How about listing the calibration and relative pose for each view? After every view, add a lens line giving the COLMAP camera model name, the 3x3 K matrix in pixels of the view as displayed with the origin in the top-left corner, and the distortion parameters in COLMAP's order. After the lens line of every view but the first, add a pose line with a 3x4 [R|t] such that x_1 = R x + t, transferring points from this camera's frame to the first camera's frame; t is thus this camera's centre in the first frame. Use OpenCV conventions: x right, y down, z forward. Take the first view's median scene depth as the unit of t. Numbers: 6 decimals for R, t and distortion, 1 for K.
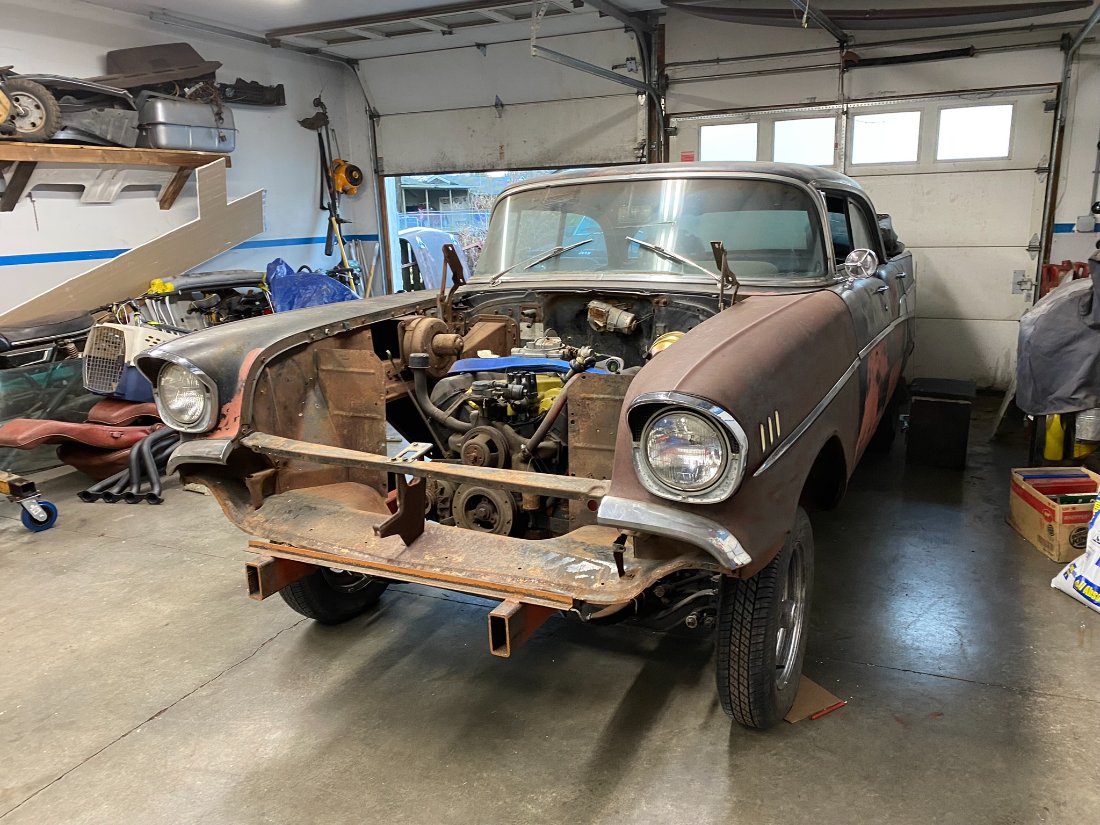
lens RADIAL K [[828.7, 0, 555.4], [0, 828.7, 411.0], [0, 0, 1]] dist [0.009614, 0.005036]
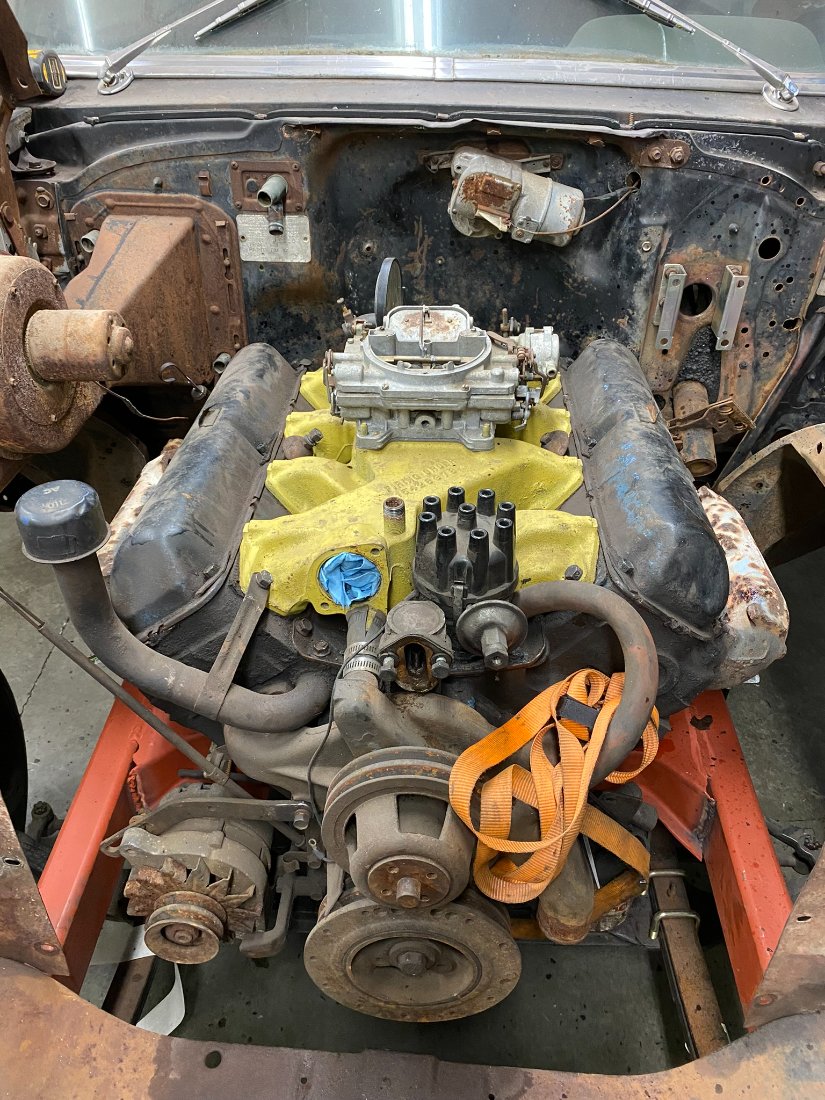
lens RADIAL K [[828.7, 0, 412.6], [0, 828.7, 542.3], [0, 0, 1]] dist [0.009614, 0.005036]
pose [[0.908919, -0.220836, 0.353692, -0.125371], [0.054052, 0.903481, 0.425207, -0.120816], [-0.413455, -0.367361, 0.833127, 0.582820]]
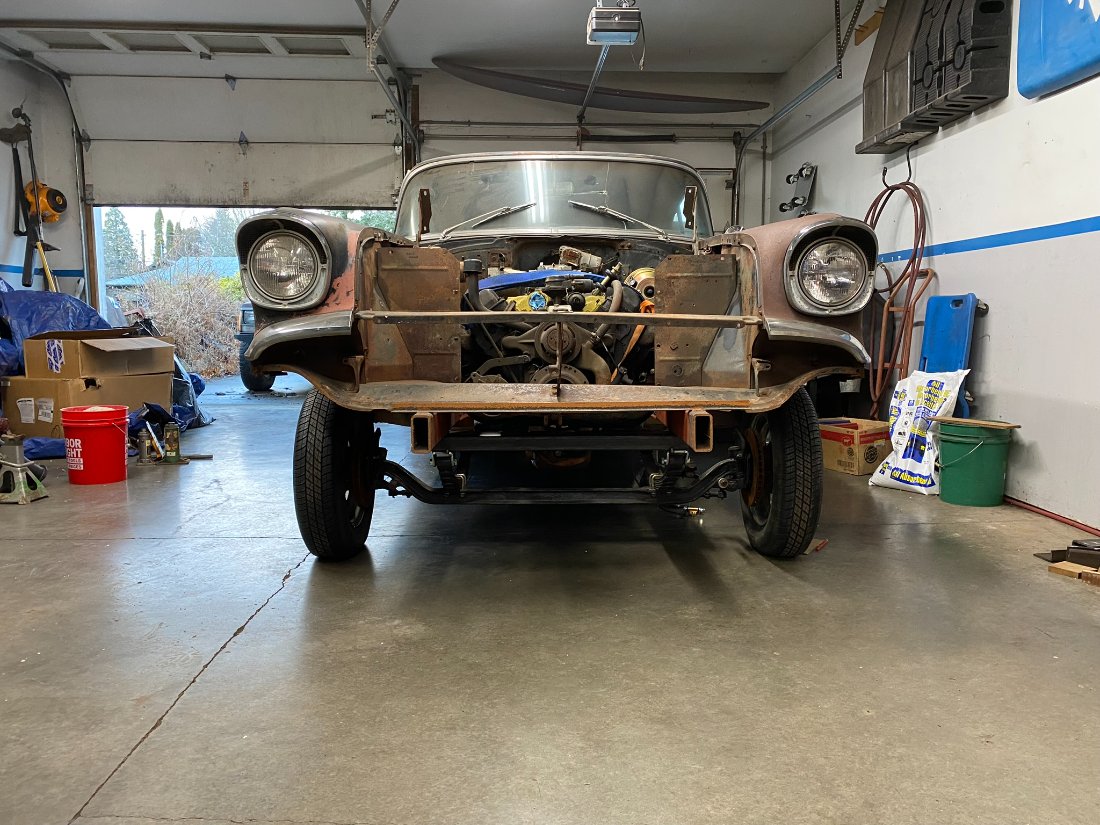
lens RADIAL K [[828.7, 0, 552.1], [0, 828.7, 413.5], [0, 0, 1]] dist [0.009614, 0.005036]
pose [[0.893576, -0.019643, 0.448482, -0.431218], [0.077197, 0.990883, -0.110411, 0.195674], [-0.442225, 0.133283, 0.886946, 0.029073]]
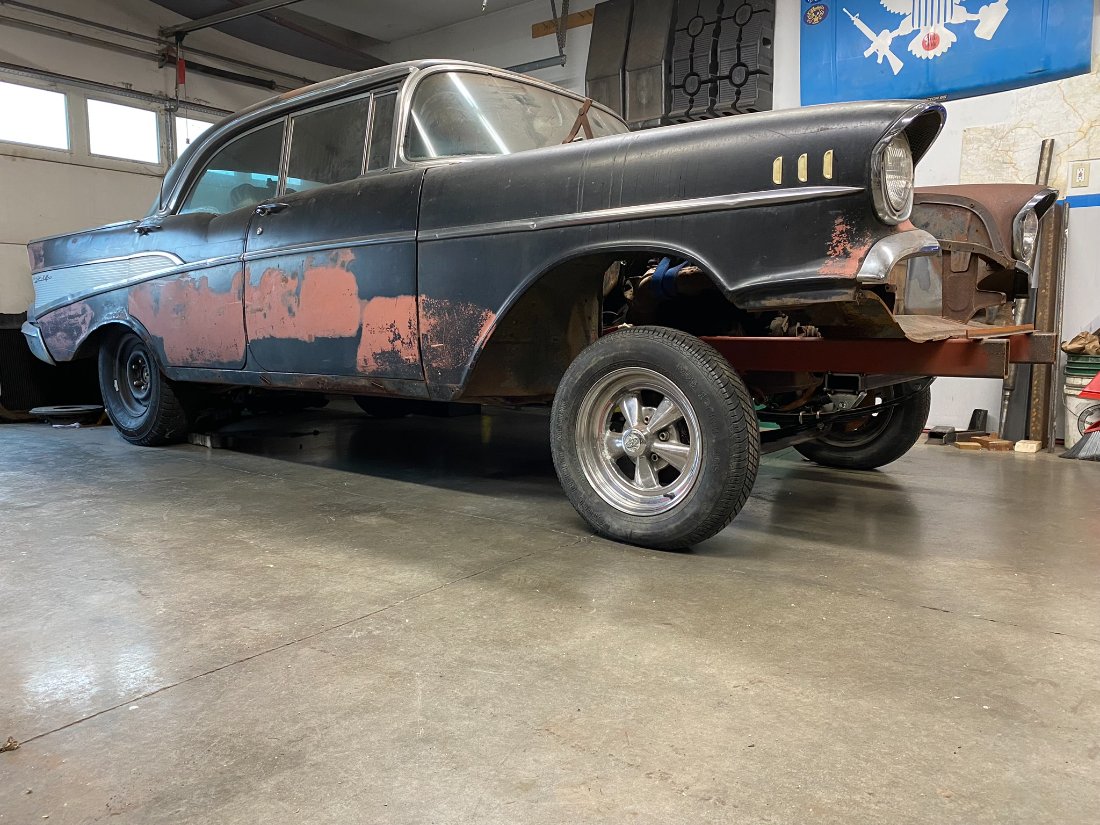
lens RADIAL K [[828.7, 0, 555.3], [0, 828.7, 415.8], [0, 0, 1]] dist [0.009614, 0.005036]
pose [[0.228359, -0.085727, 0.969795, -0.939472], [0.222341, 0.974384, 0.033777, 0.077043], [-0.947849, 0.207911, 0.241570, 0.836089]]
